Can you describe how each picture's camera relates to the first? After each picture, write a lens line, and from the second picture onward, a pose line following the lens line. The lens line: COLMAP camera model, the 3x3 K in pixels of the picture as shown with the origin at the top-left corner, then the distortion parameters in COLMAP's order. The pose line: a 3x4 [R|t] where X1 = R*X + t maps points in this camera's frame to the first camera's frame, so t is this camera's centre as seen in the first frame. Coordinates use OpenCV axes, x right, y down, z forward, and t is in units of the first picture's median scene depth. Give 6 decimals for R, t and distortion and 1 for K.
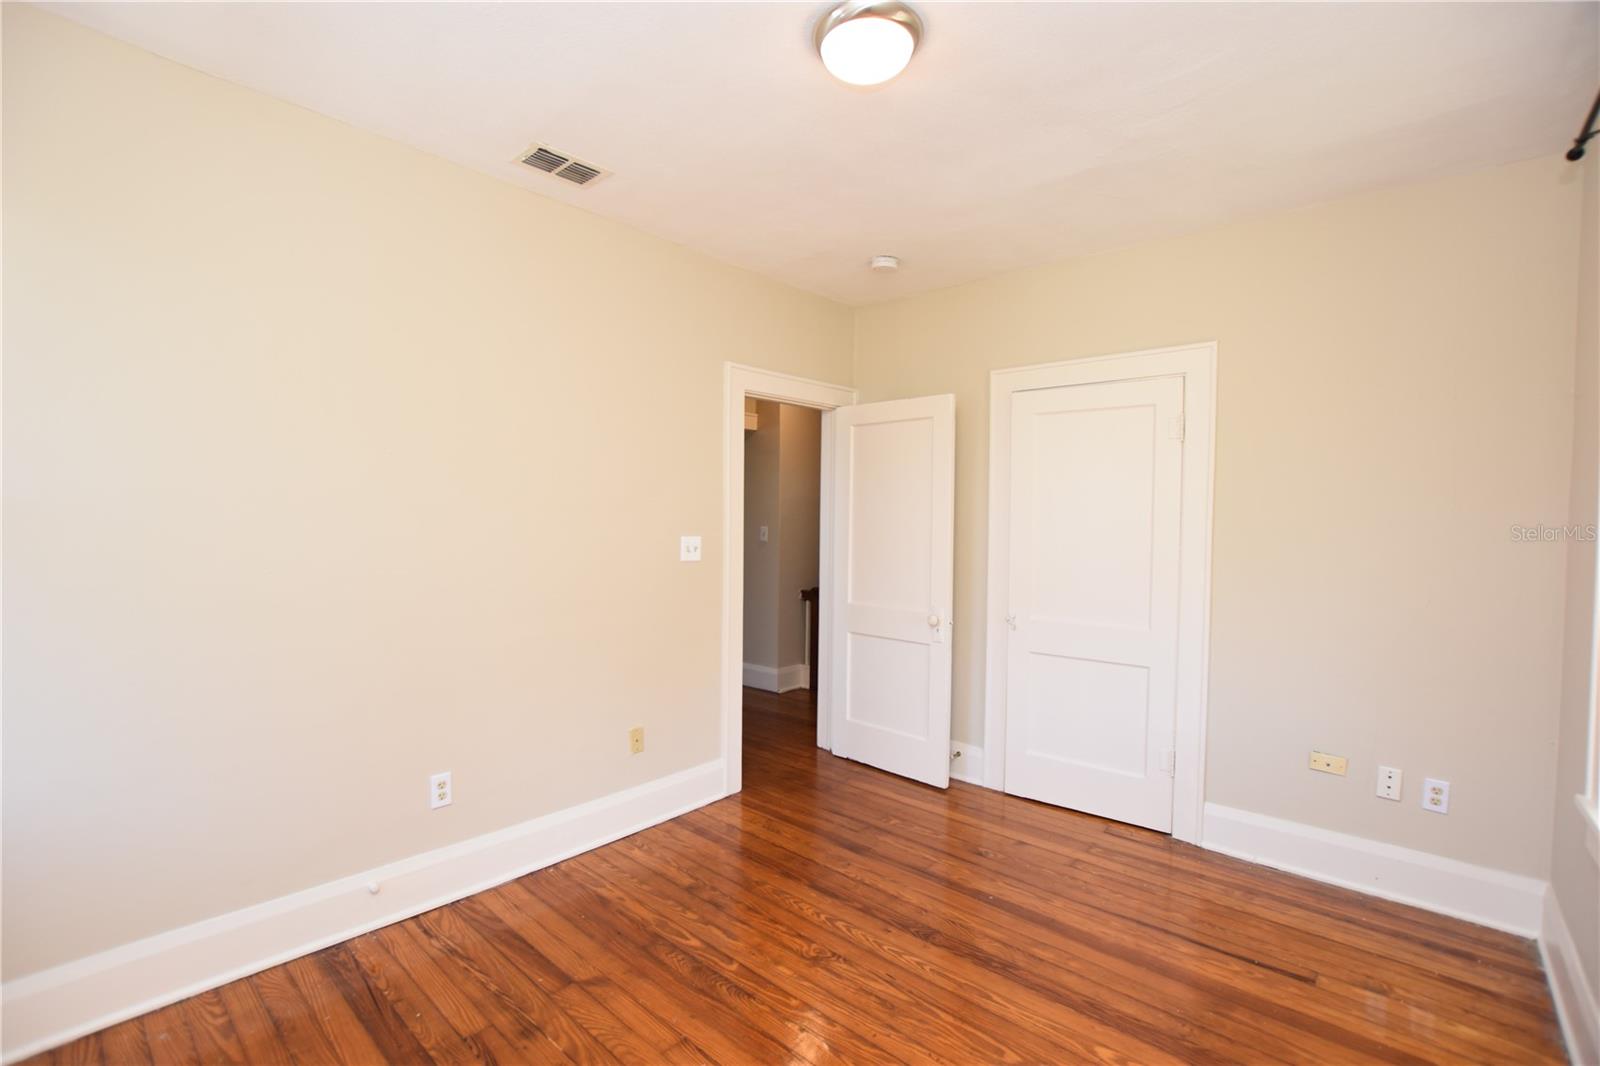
lens RADIAL K [[714.9, 0, 793.1], [0, 714.9, 535.8], [0, 0, 1]] dist [-0.030529, 0.003966]
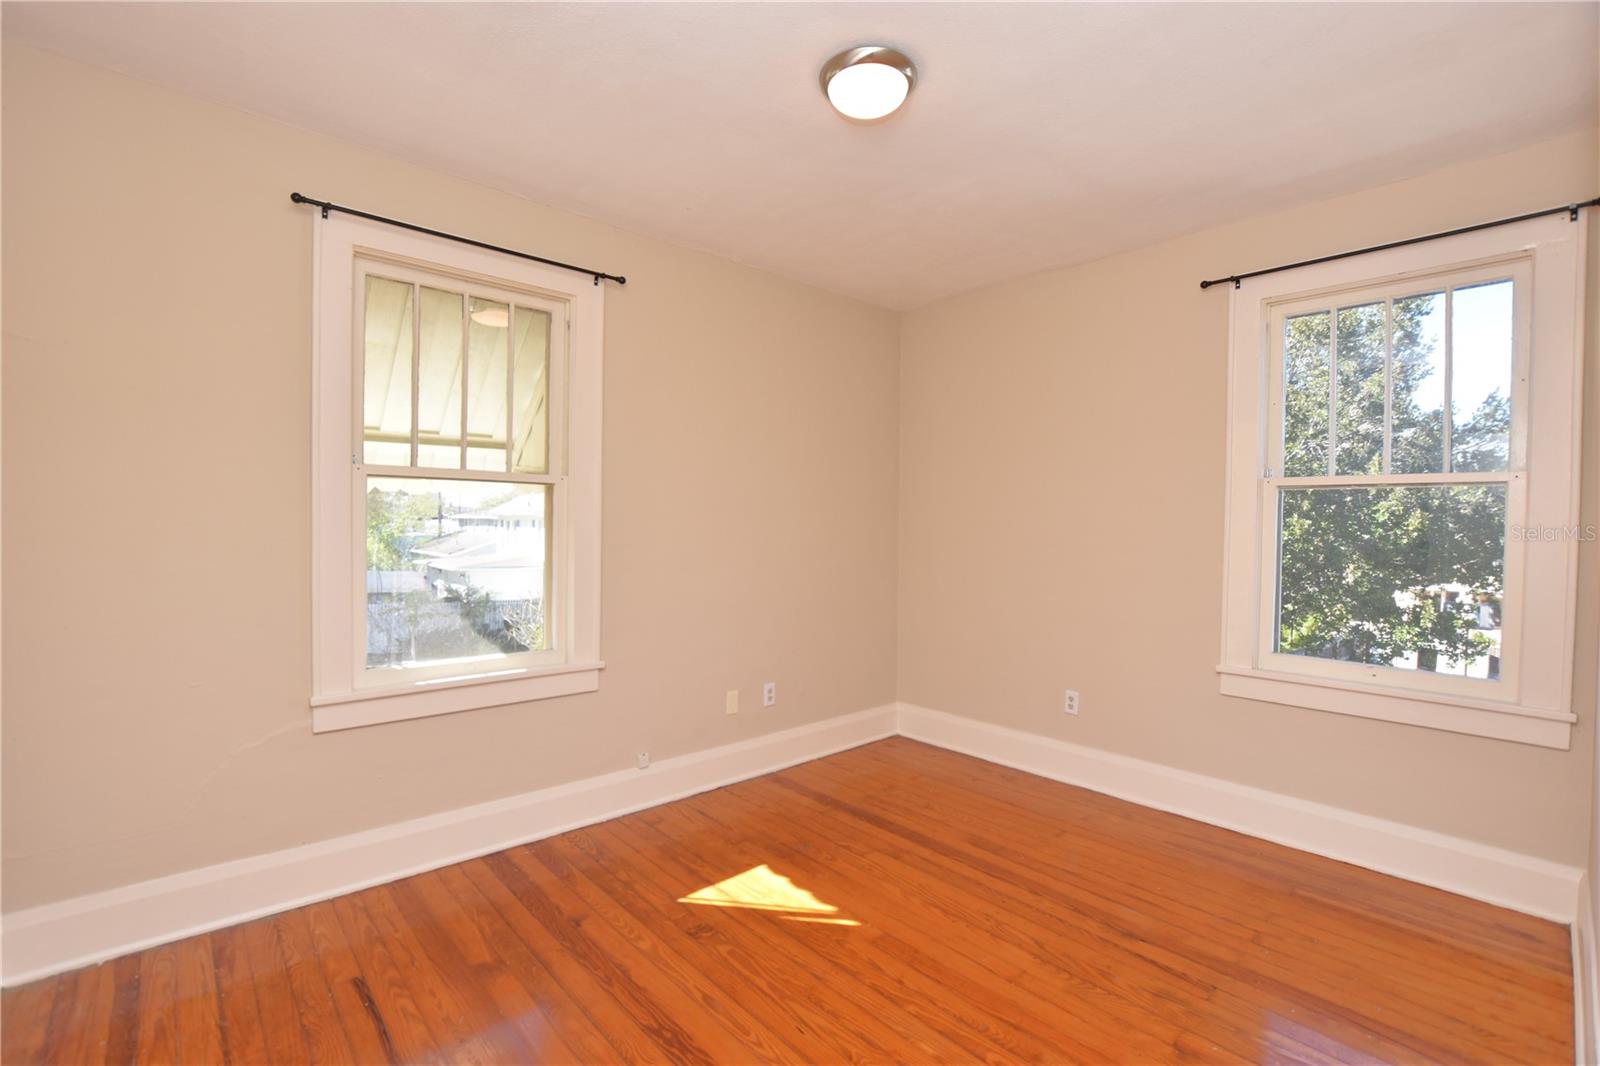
lens RADIAL K [[714.9, 0, 793.1], [0, 714.9, 535.8], [0, 0, 1]] dist [-0.030529, 0.003966]
pose [[-0.993841, -0.028291, 0.107140, 0.075434], [-0.023311, 0.998602, 0.047450, -0.014942], [-0.108333, 0.044660, -0.993111, 1.904885]]
